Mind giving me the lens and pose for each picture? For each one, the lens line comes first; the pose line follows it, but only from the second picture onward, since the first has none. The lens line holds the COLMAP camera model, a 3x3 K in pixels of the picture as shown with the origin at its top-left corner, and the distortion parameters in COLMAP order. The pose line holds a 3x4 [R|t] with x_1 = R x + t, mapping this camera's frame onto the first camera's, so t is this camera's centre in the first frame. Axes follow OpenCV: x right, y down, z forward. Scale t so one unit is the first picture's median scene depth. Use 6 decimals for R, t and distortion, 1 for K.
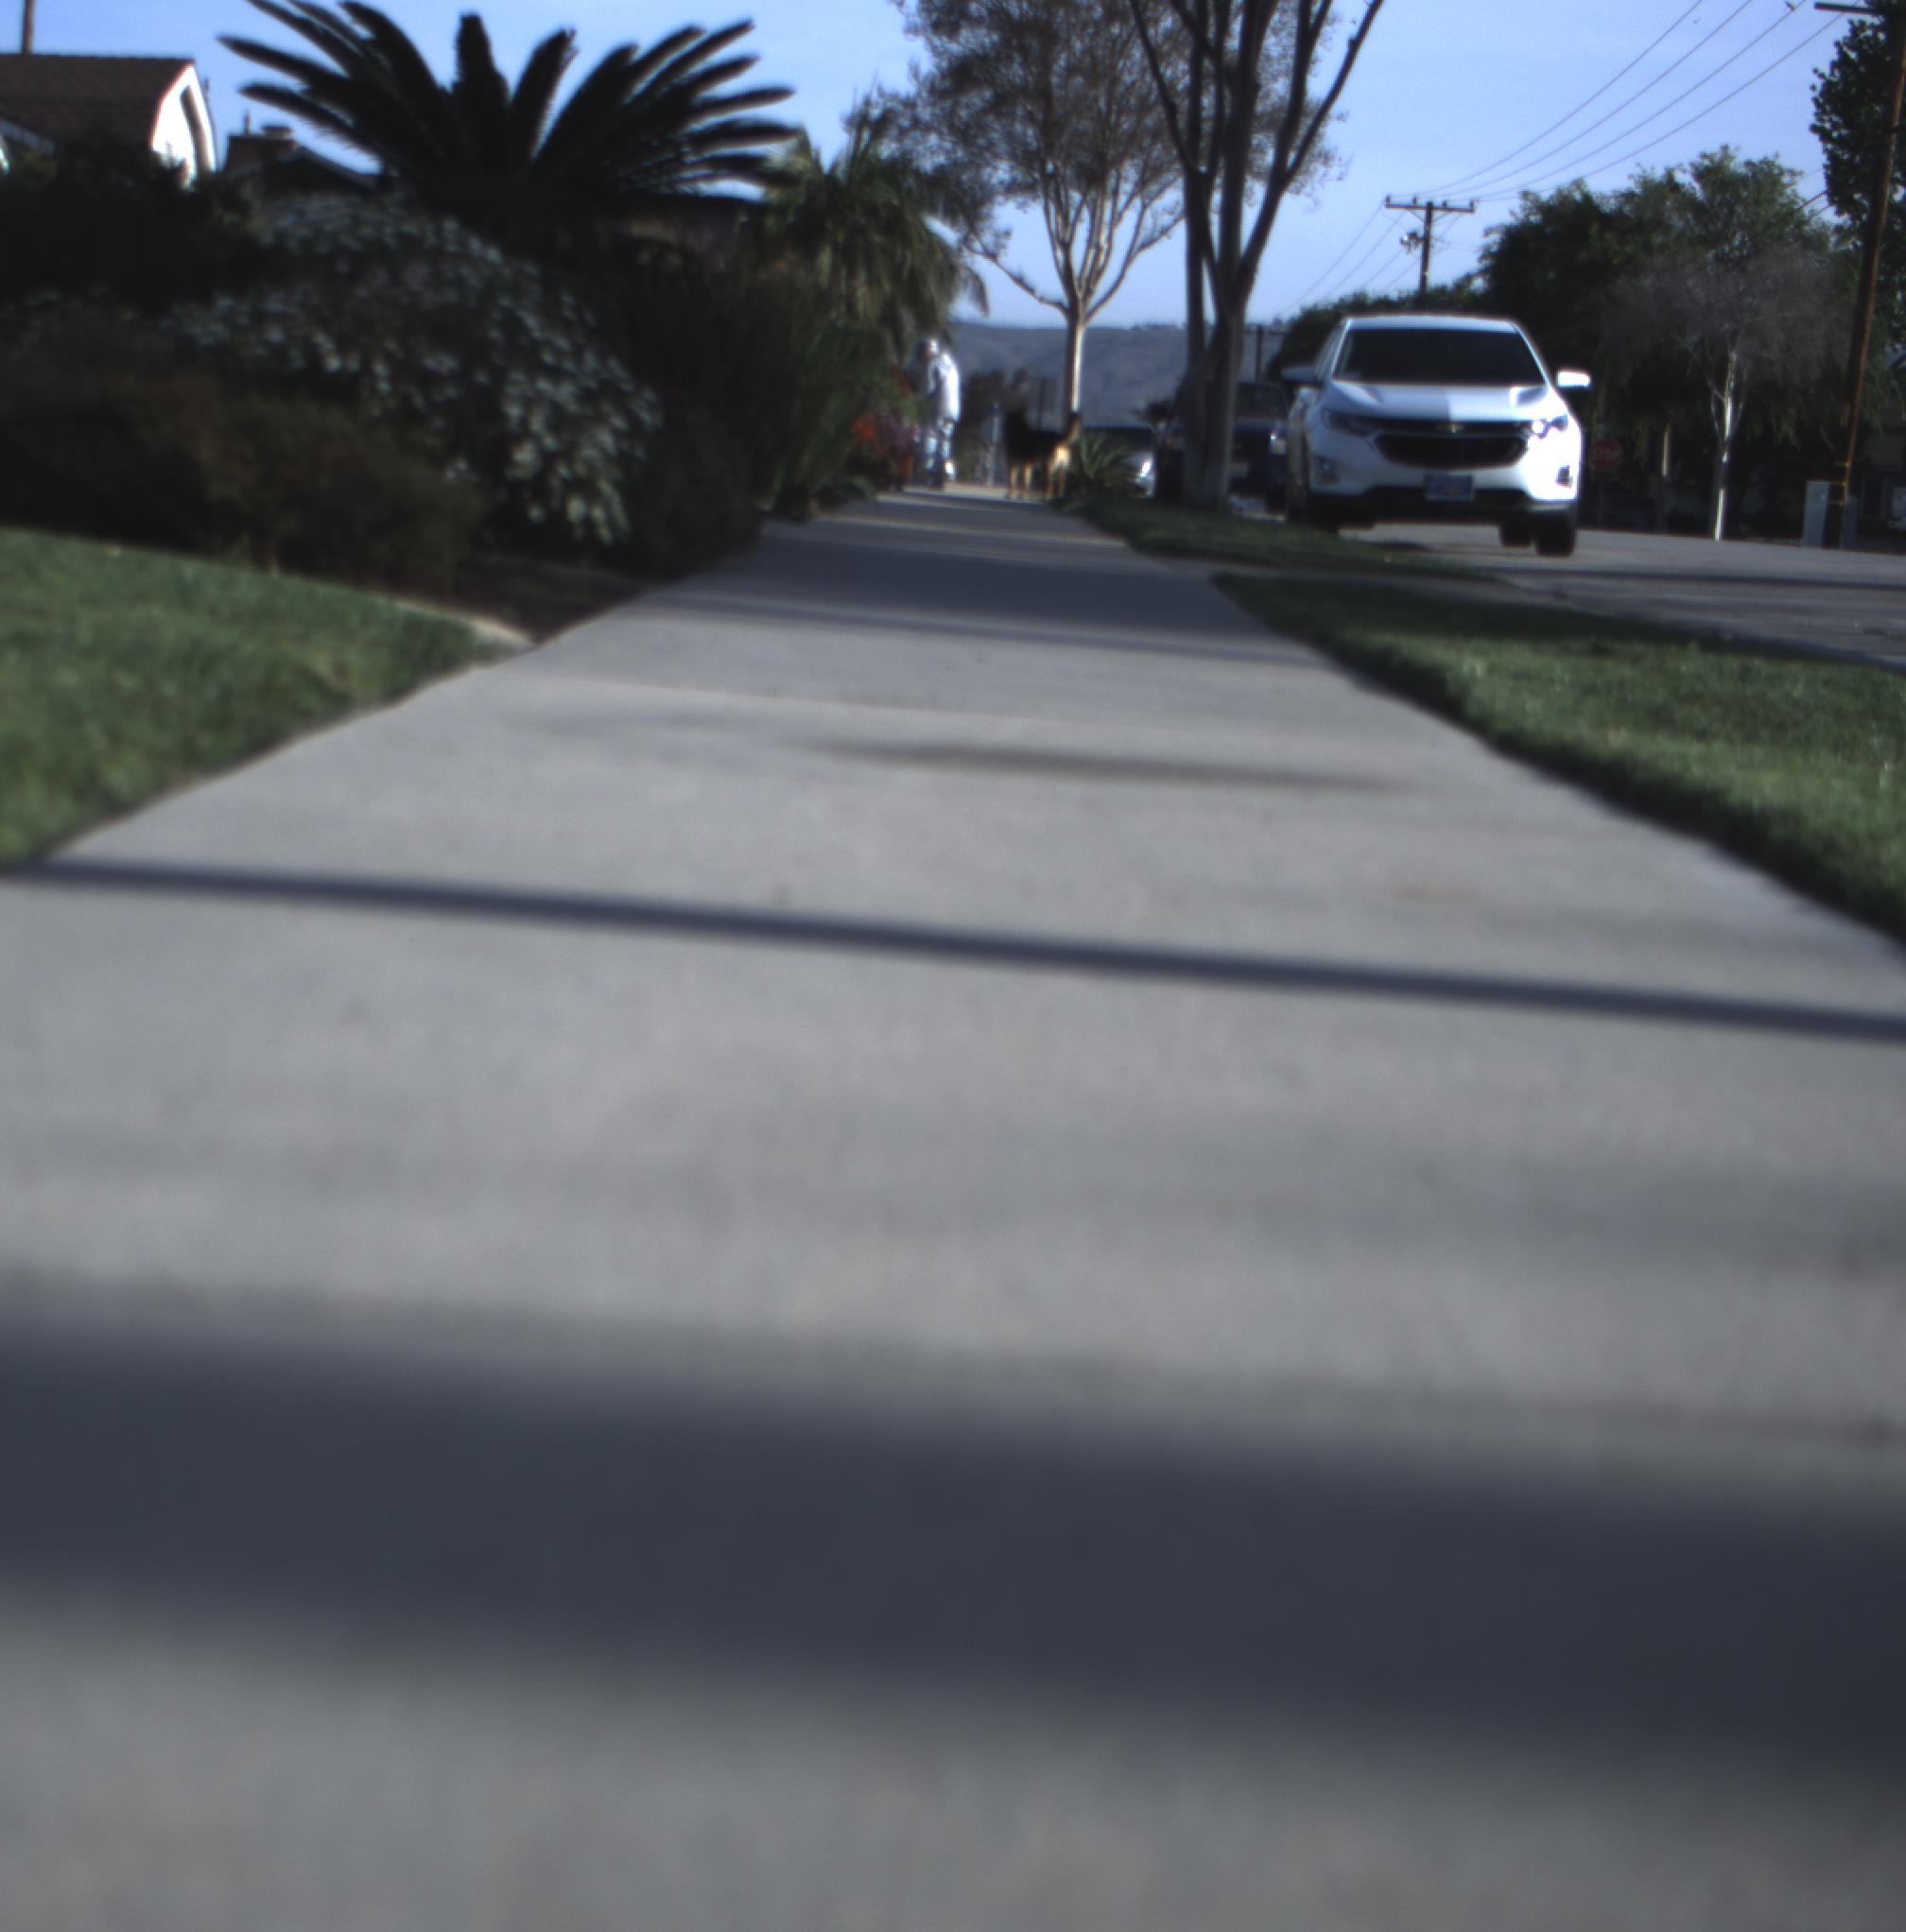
lens RADIAL K [[3286.8, 0, 895.0], [0, 3286.8, 962.3], [0, 0, 1]] dist [-0.040178, 0.099835]
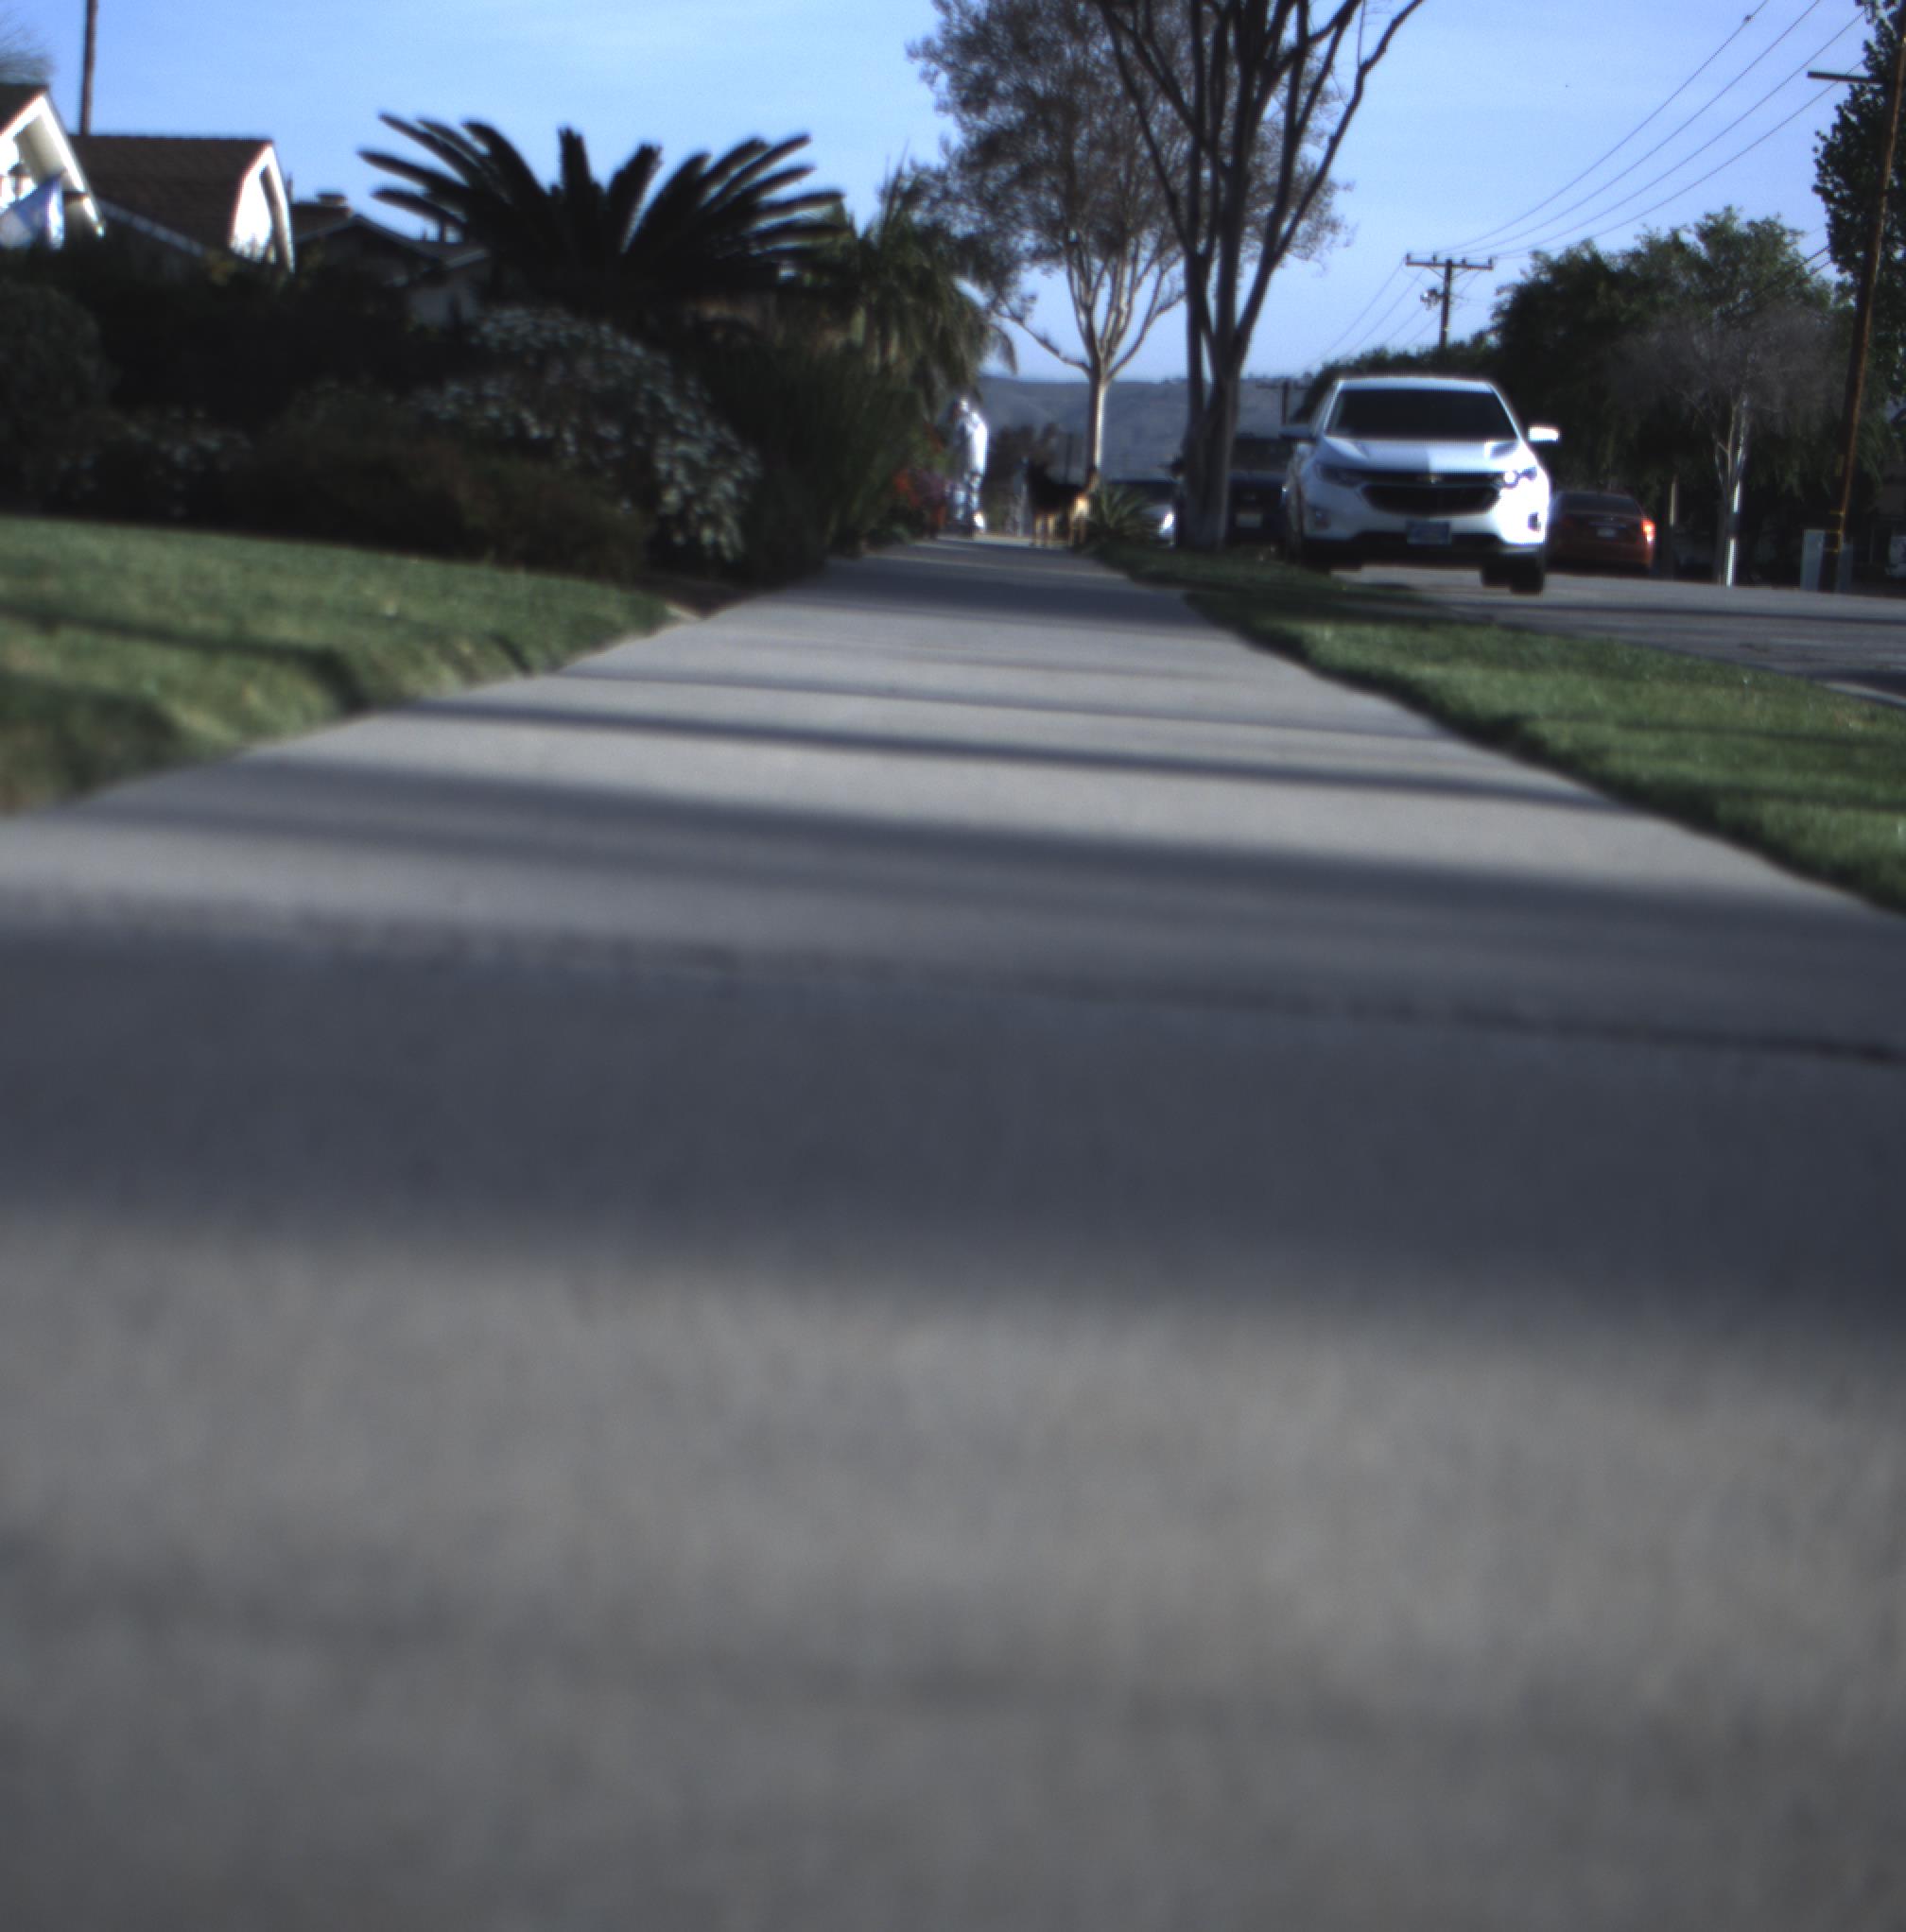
lens RADIAL K [[3295.5, 0, 919.5], [0, 3295.5, 972.6], [0, 0, 1]] dist [-0.035263, 0.086803]
pose [[0.999993, -0.003026, -0.002327, -0.000635], [0.002994, 0.999903, -0.013584, 0.010086], [0.002368, 0.013577, 0.999905, -0.059819]]
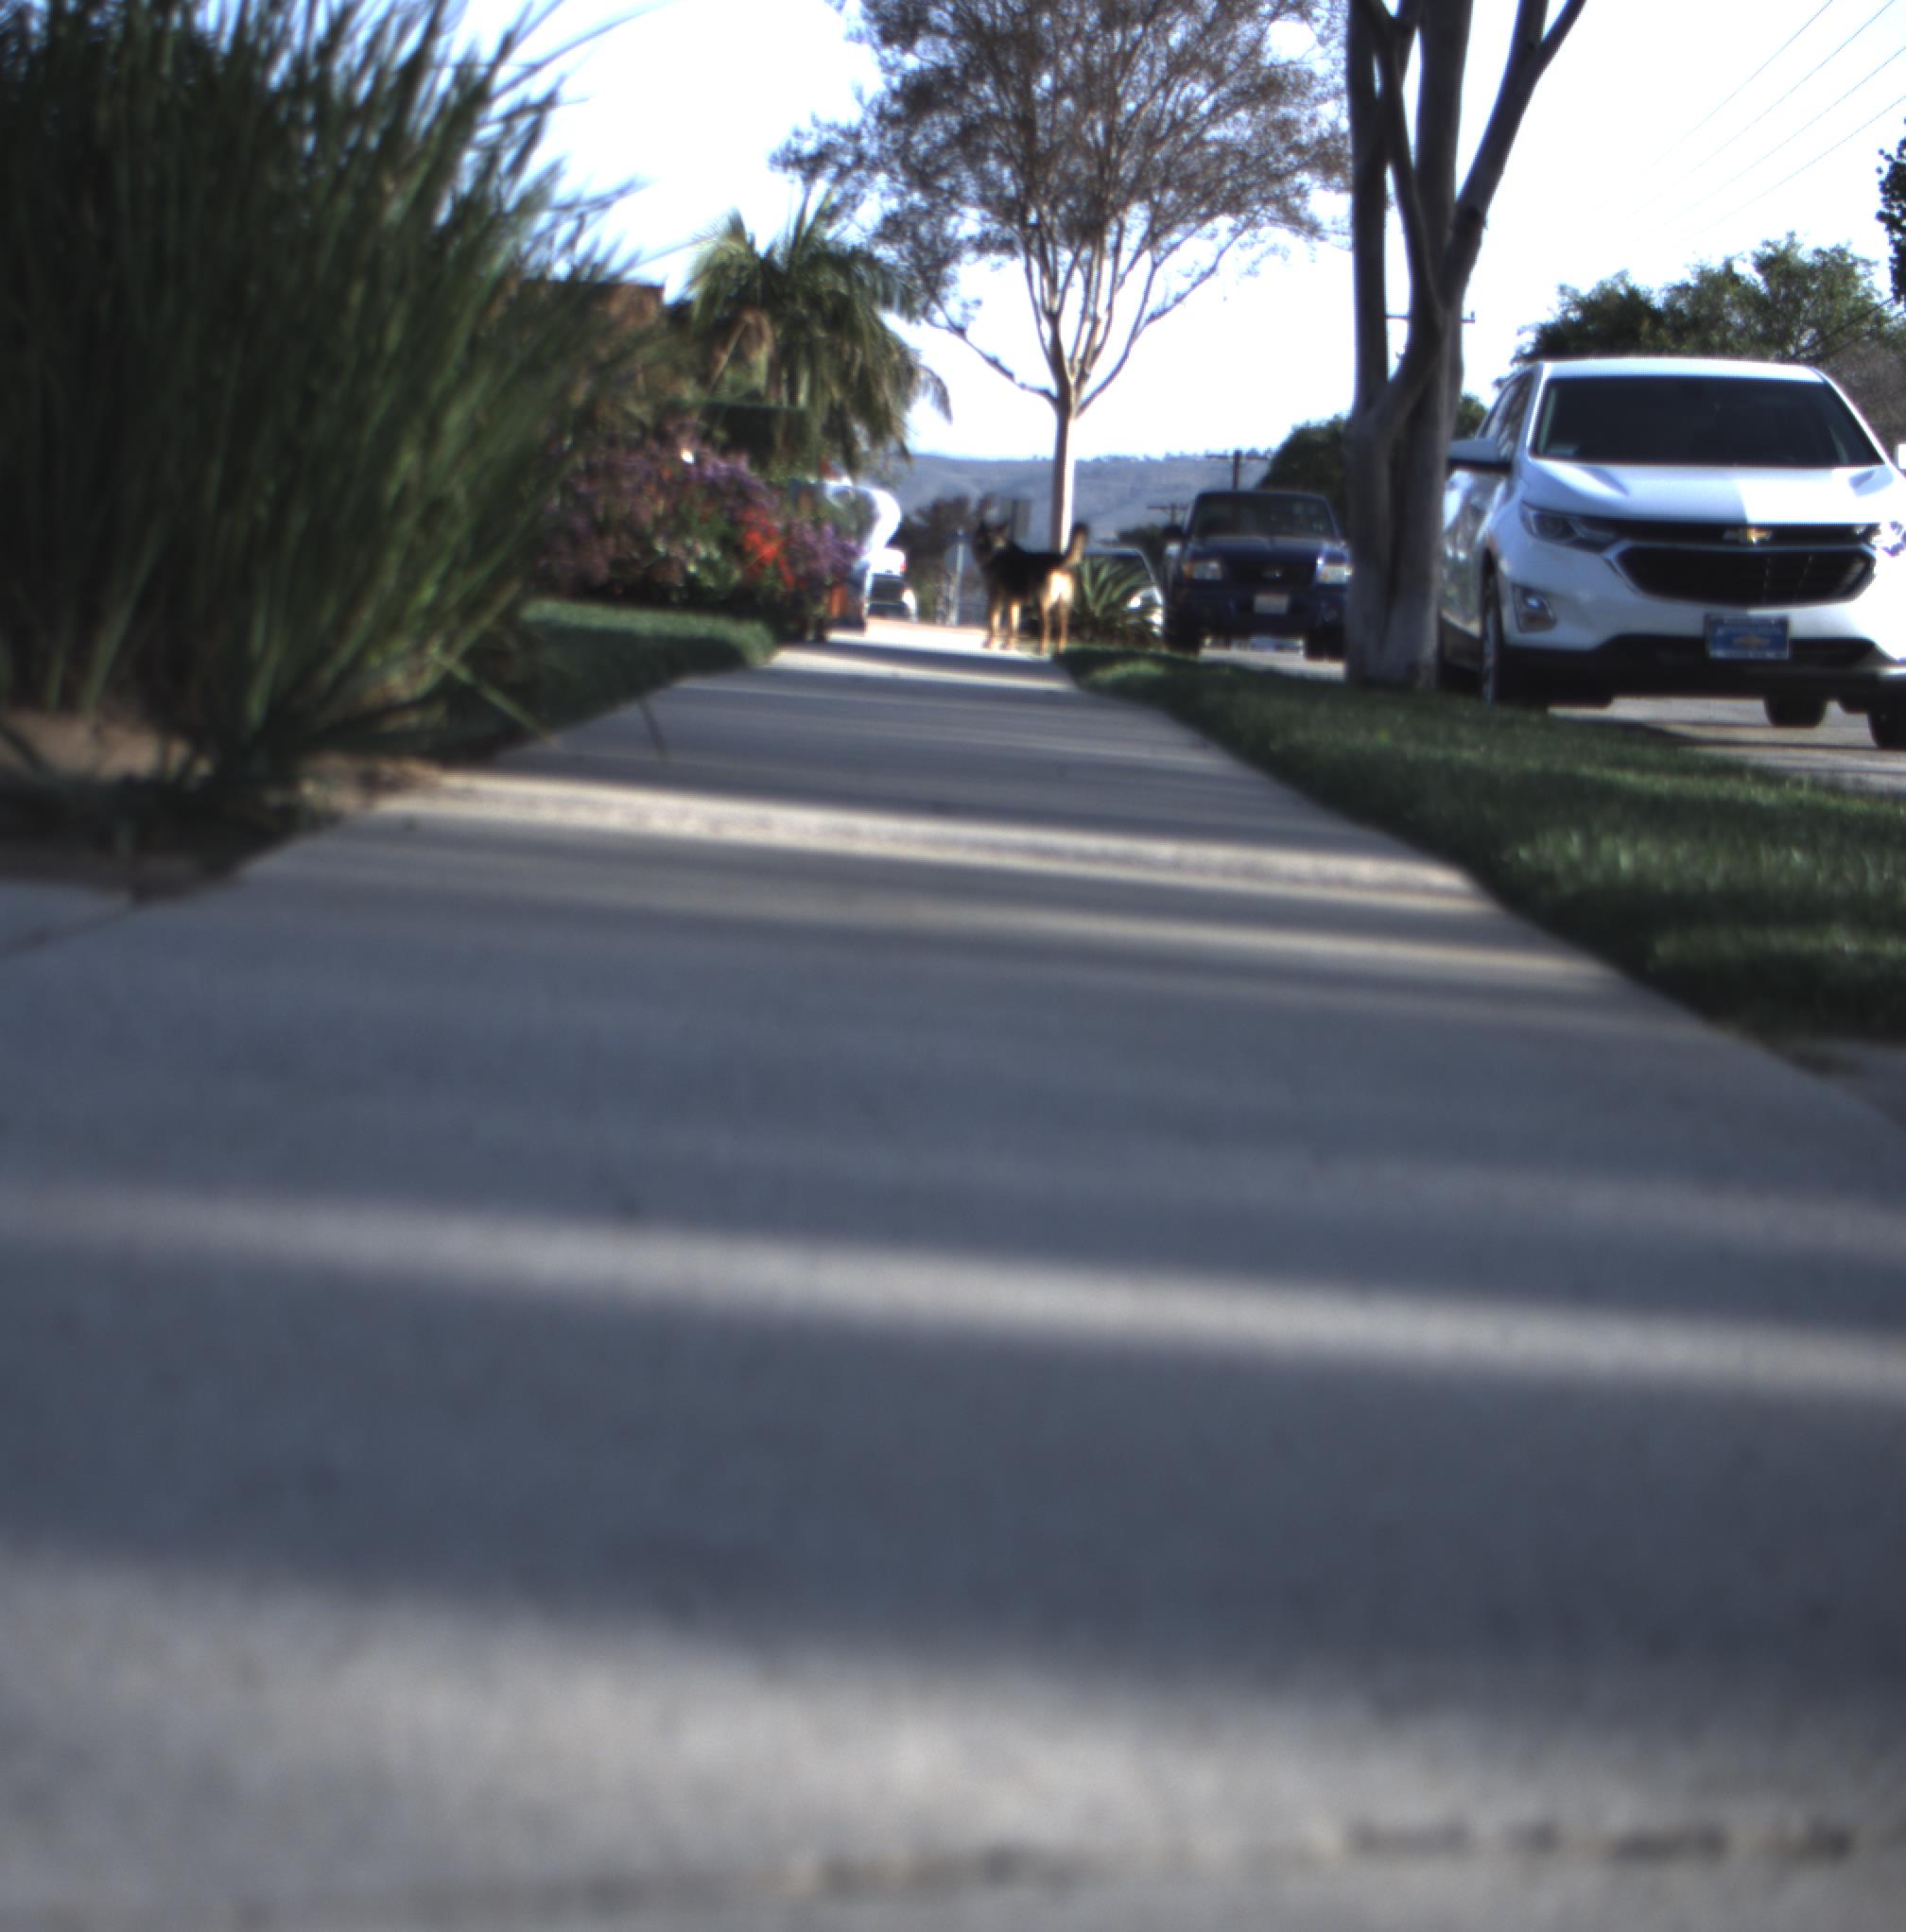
lens RADIAL K [[3274.3, 0, 889.0], [0, 3274.3, 1025.0], [0, 0, 1]] dist [-0.027460, 0.029612]
pose [[0.999949, -0.004370, 0.009100, 0.005195], [0.004554, 0.999785, -0.020248, -0.034826], [-0.009010, 0.020289, 0.999754, 0.226599]]
